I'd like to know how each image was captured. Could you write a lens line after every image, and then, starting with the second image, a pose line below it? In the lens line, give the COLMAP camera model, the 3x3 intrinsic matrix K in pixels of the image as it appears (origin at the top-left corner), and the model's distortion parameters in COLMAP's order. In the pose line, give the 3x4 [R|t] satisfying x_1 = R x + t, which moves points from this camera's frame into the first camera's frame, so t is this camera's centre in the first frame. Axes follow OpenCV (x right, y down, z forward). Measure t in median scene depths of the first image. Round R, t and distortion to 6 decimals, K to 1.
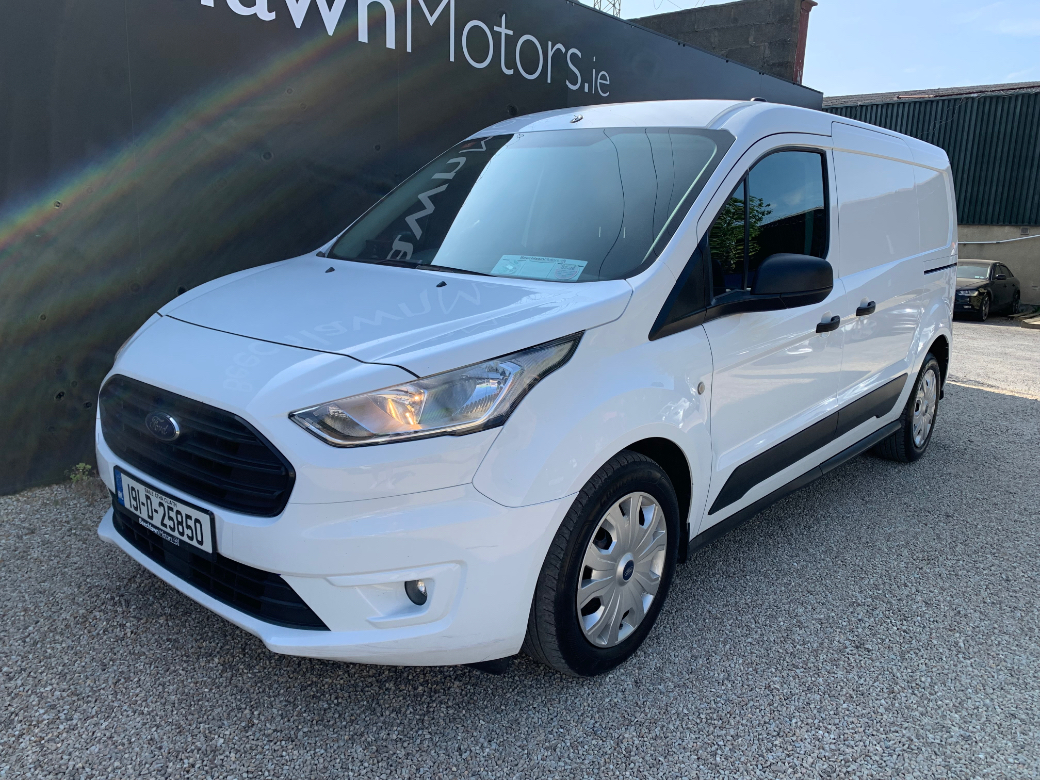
lens RADIAL K [[796.8, 0, 514.0], [0, 796.8, 387.7], [0, 0, 1]] dist [0.023167, -0.017411]
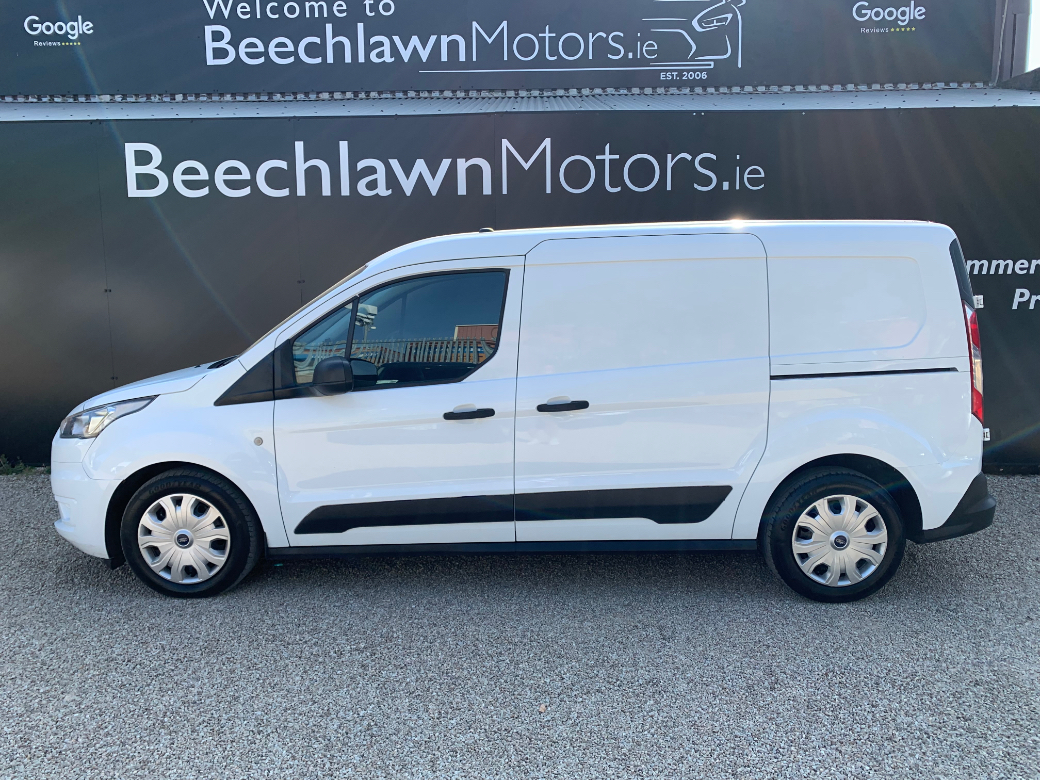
lens RADIAL K [[796.8, 0, 519.2], [0, 796.8, 393.5], [0, 0, 1]] dist [0.023167, -0.017411]
pose [[0.642861, 0.065439, -0.763183, 0.834847], [-0.127080, 0.991648, -0.022016, -0.058490], [0.755368, 0.111138, 0.645808, 0.180497]]
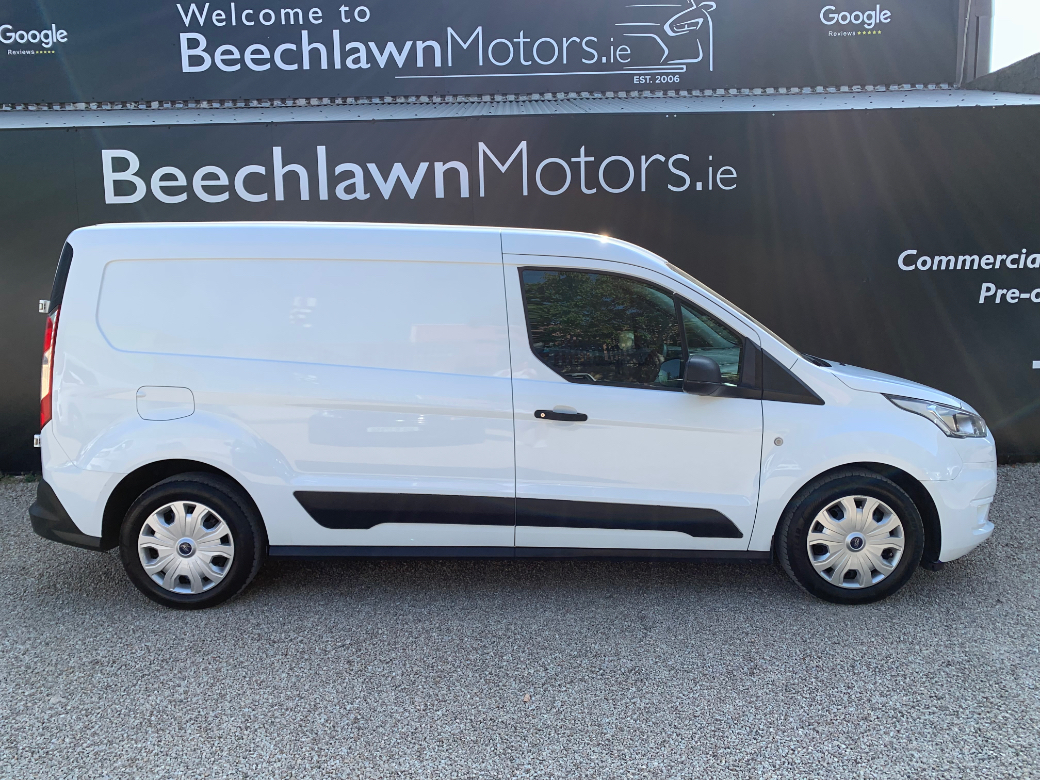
lens RADIAL K [[796.8, 0, 517.4], [0, 796.8, 389.0], [0, 0, 1]] dist [0.023167, -0.017411]
pose [[0.660273, 0.046436, -0.749588, 0.844669], [-0.110445, 0.993239, -0.035755, -0.051264], [0.742860, 0.106396, 0.660938, 0.174133]]
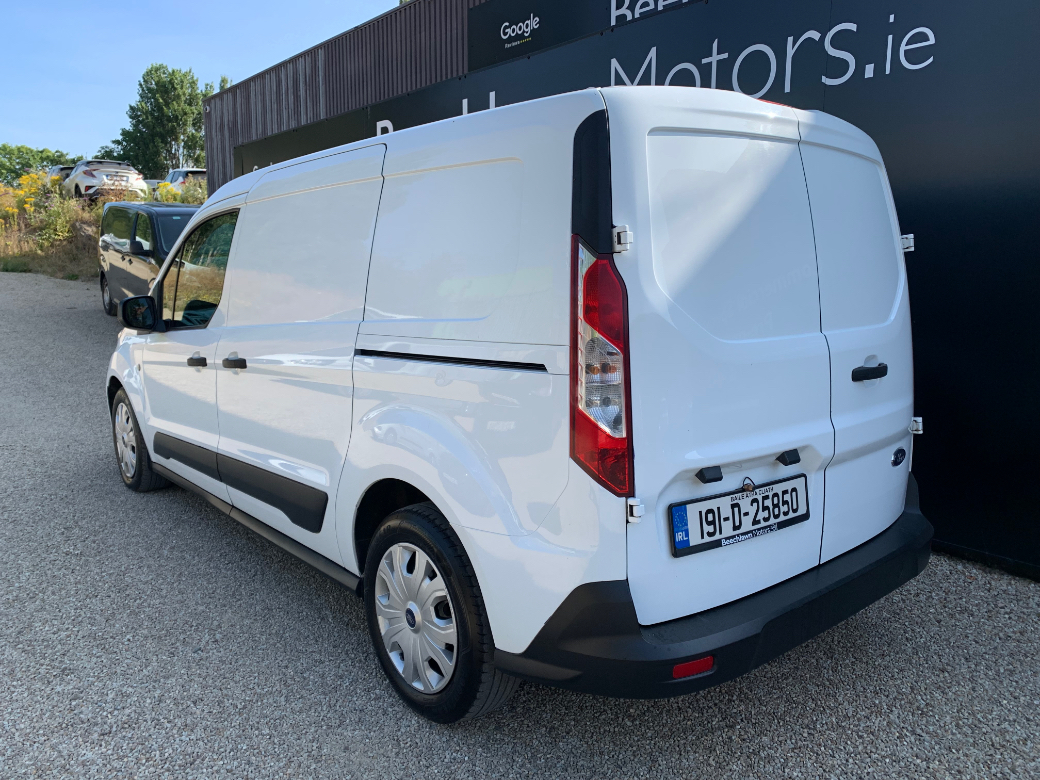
lens RADIAL K [[796.8, 0, 521.0], [0, 796.8, 388.8], [0, 0, 1]] dist [0.023167, -0.017411]
pose [[-0.148883, 0.119701, -0.981583, 0.908170], [-0.205872, 0.967143, 0.149166, -0.192462], [0.967187, 0.224289, -0.119348, 0.991593]]
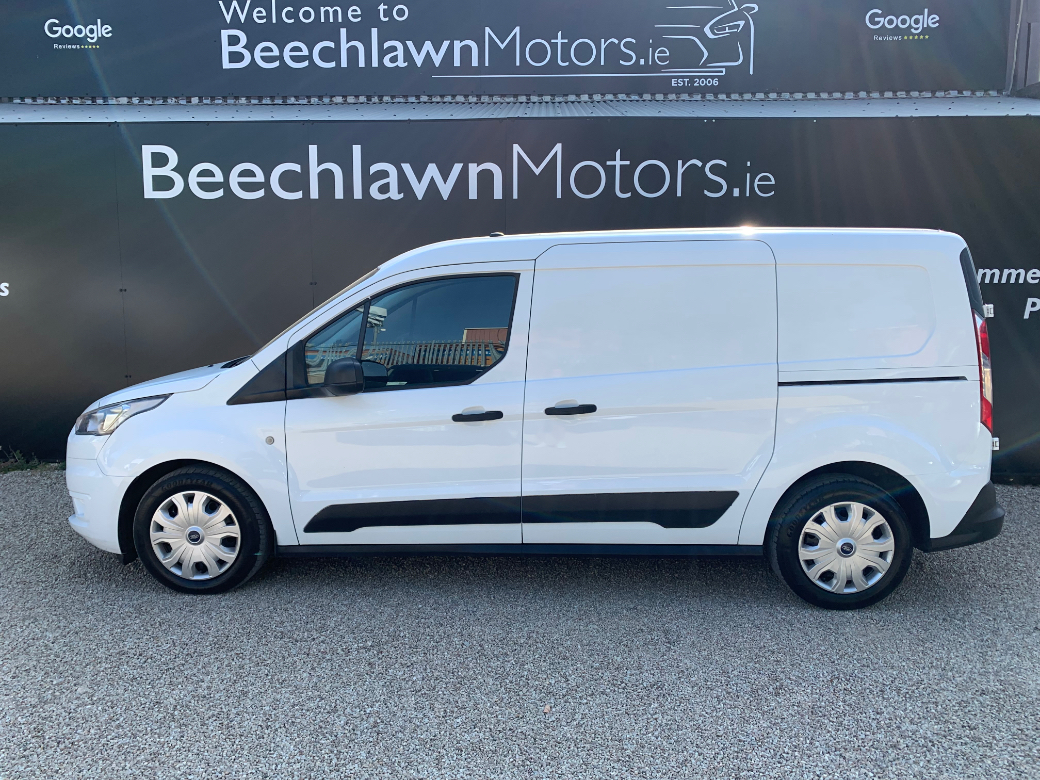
lens RADIAL K [[796.8, 0, 513.5], [0, 796.8, 392.1], [0, 0, 1]] dist [0.023167, -0.017411]
pose [[0.629537, 0.068756, -0.773923, 0.838920], [-0.140323, 0.989759, -0.026212, -0.057469], [0.764194, 0.125101, 0.632737, 0.175566]]
